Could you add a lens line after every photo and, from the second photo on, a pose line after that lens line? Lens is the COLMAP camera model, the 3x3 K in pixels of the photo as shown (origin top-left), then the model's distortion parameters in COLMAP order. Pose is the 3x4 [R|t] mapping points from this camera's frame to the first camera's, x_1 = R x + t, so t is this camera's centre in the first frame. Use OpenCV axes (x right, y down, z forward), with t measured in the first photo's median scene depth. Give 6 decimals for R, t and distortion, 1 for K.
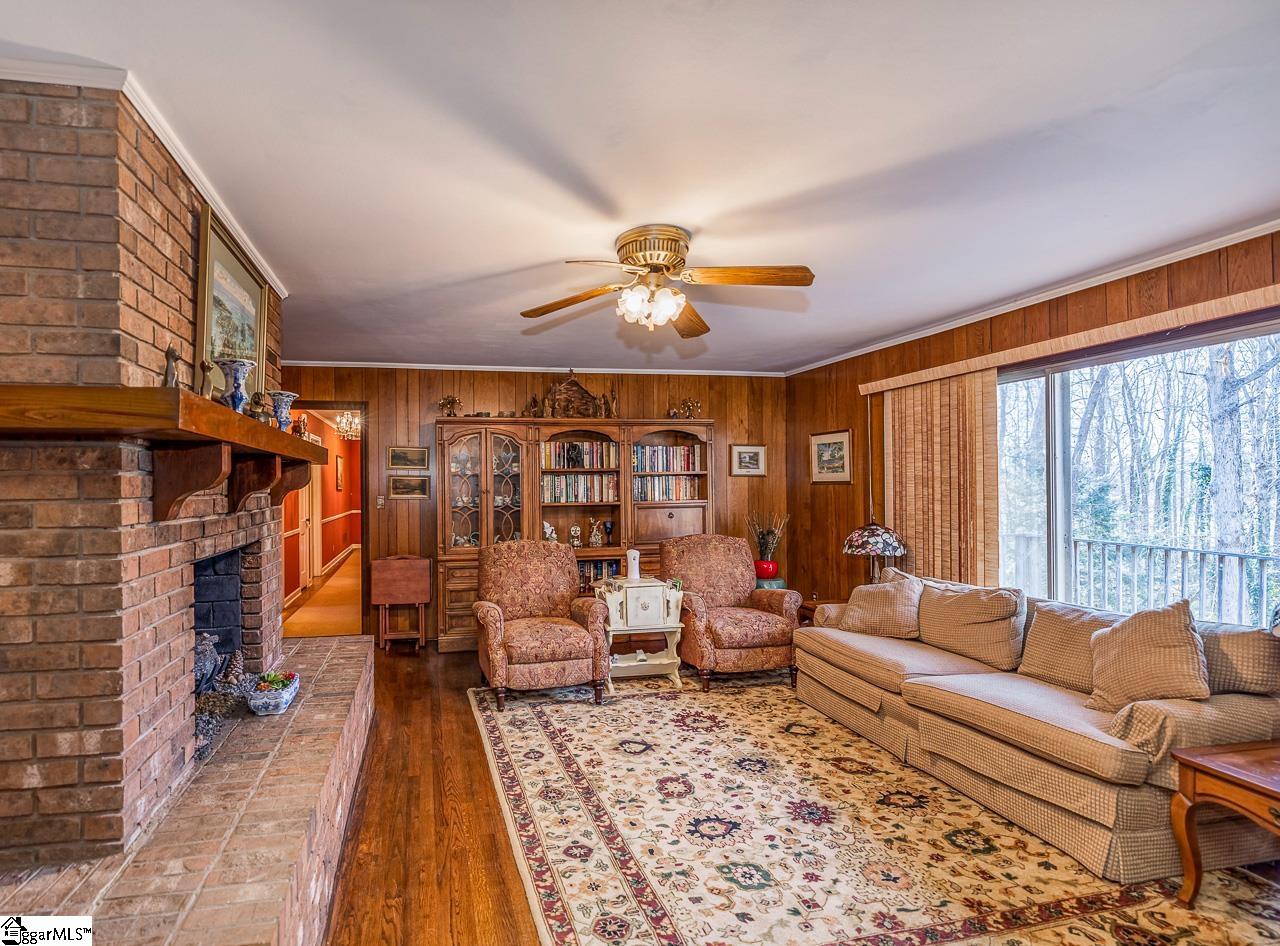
lens RADIAL K [[710.8, 0, 567.9], [0, 710.8, 471.8], [0, 0, 1]] dist [0.020120, -0.000517]
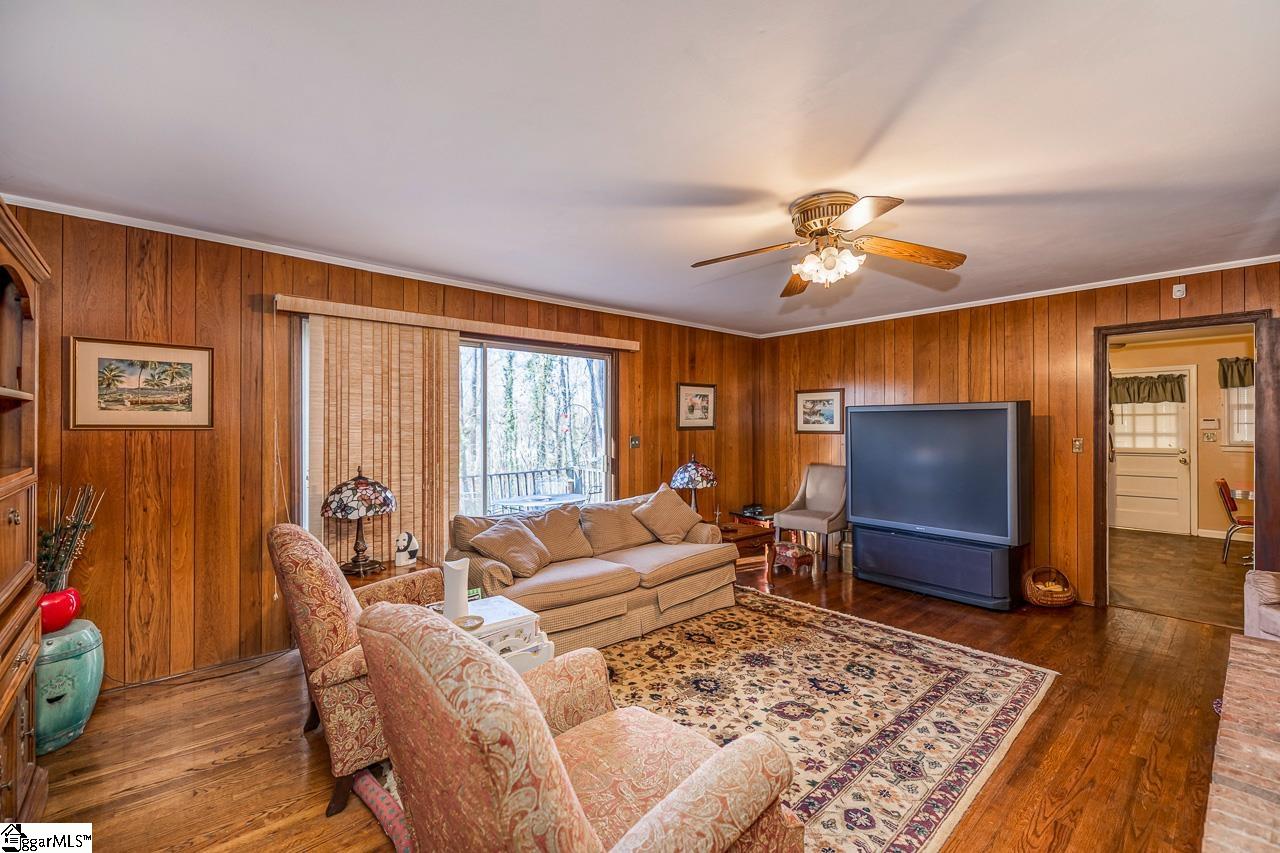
lens RADIAL K [[551.3, 0, 640.4], [0, 551.3, 423.2], [0, 0, 1]] dist [0.000330, -0.001416]
pose [[-0.511460, 0.018821, 0.859101, -0.416517], [-0.010188, 0.999557, -0.027963, 0.035628], [-0.859247, -0.023055, -0.511041, 1.512438]]
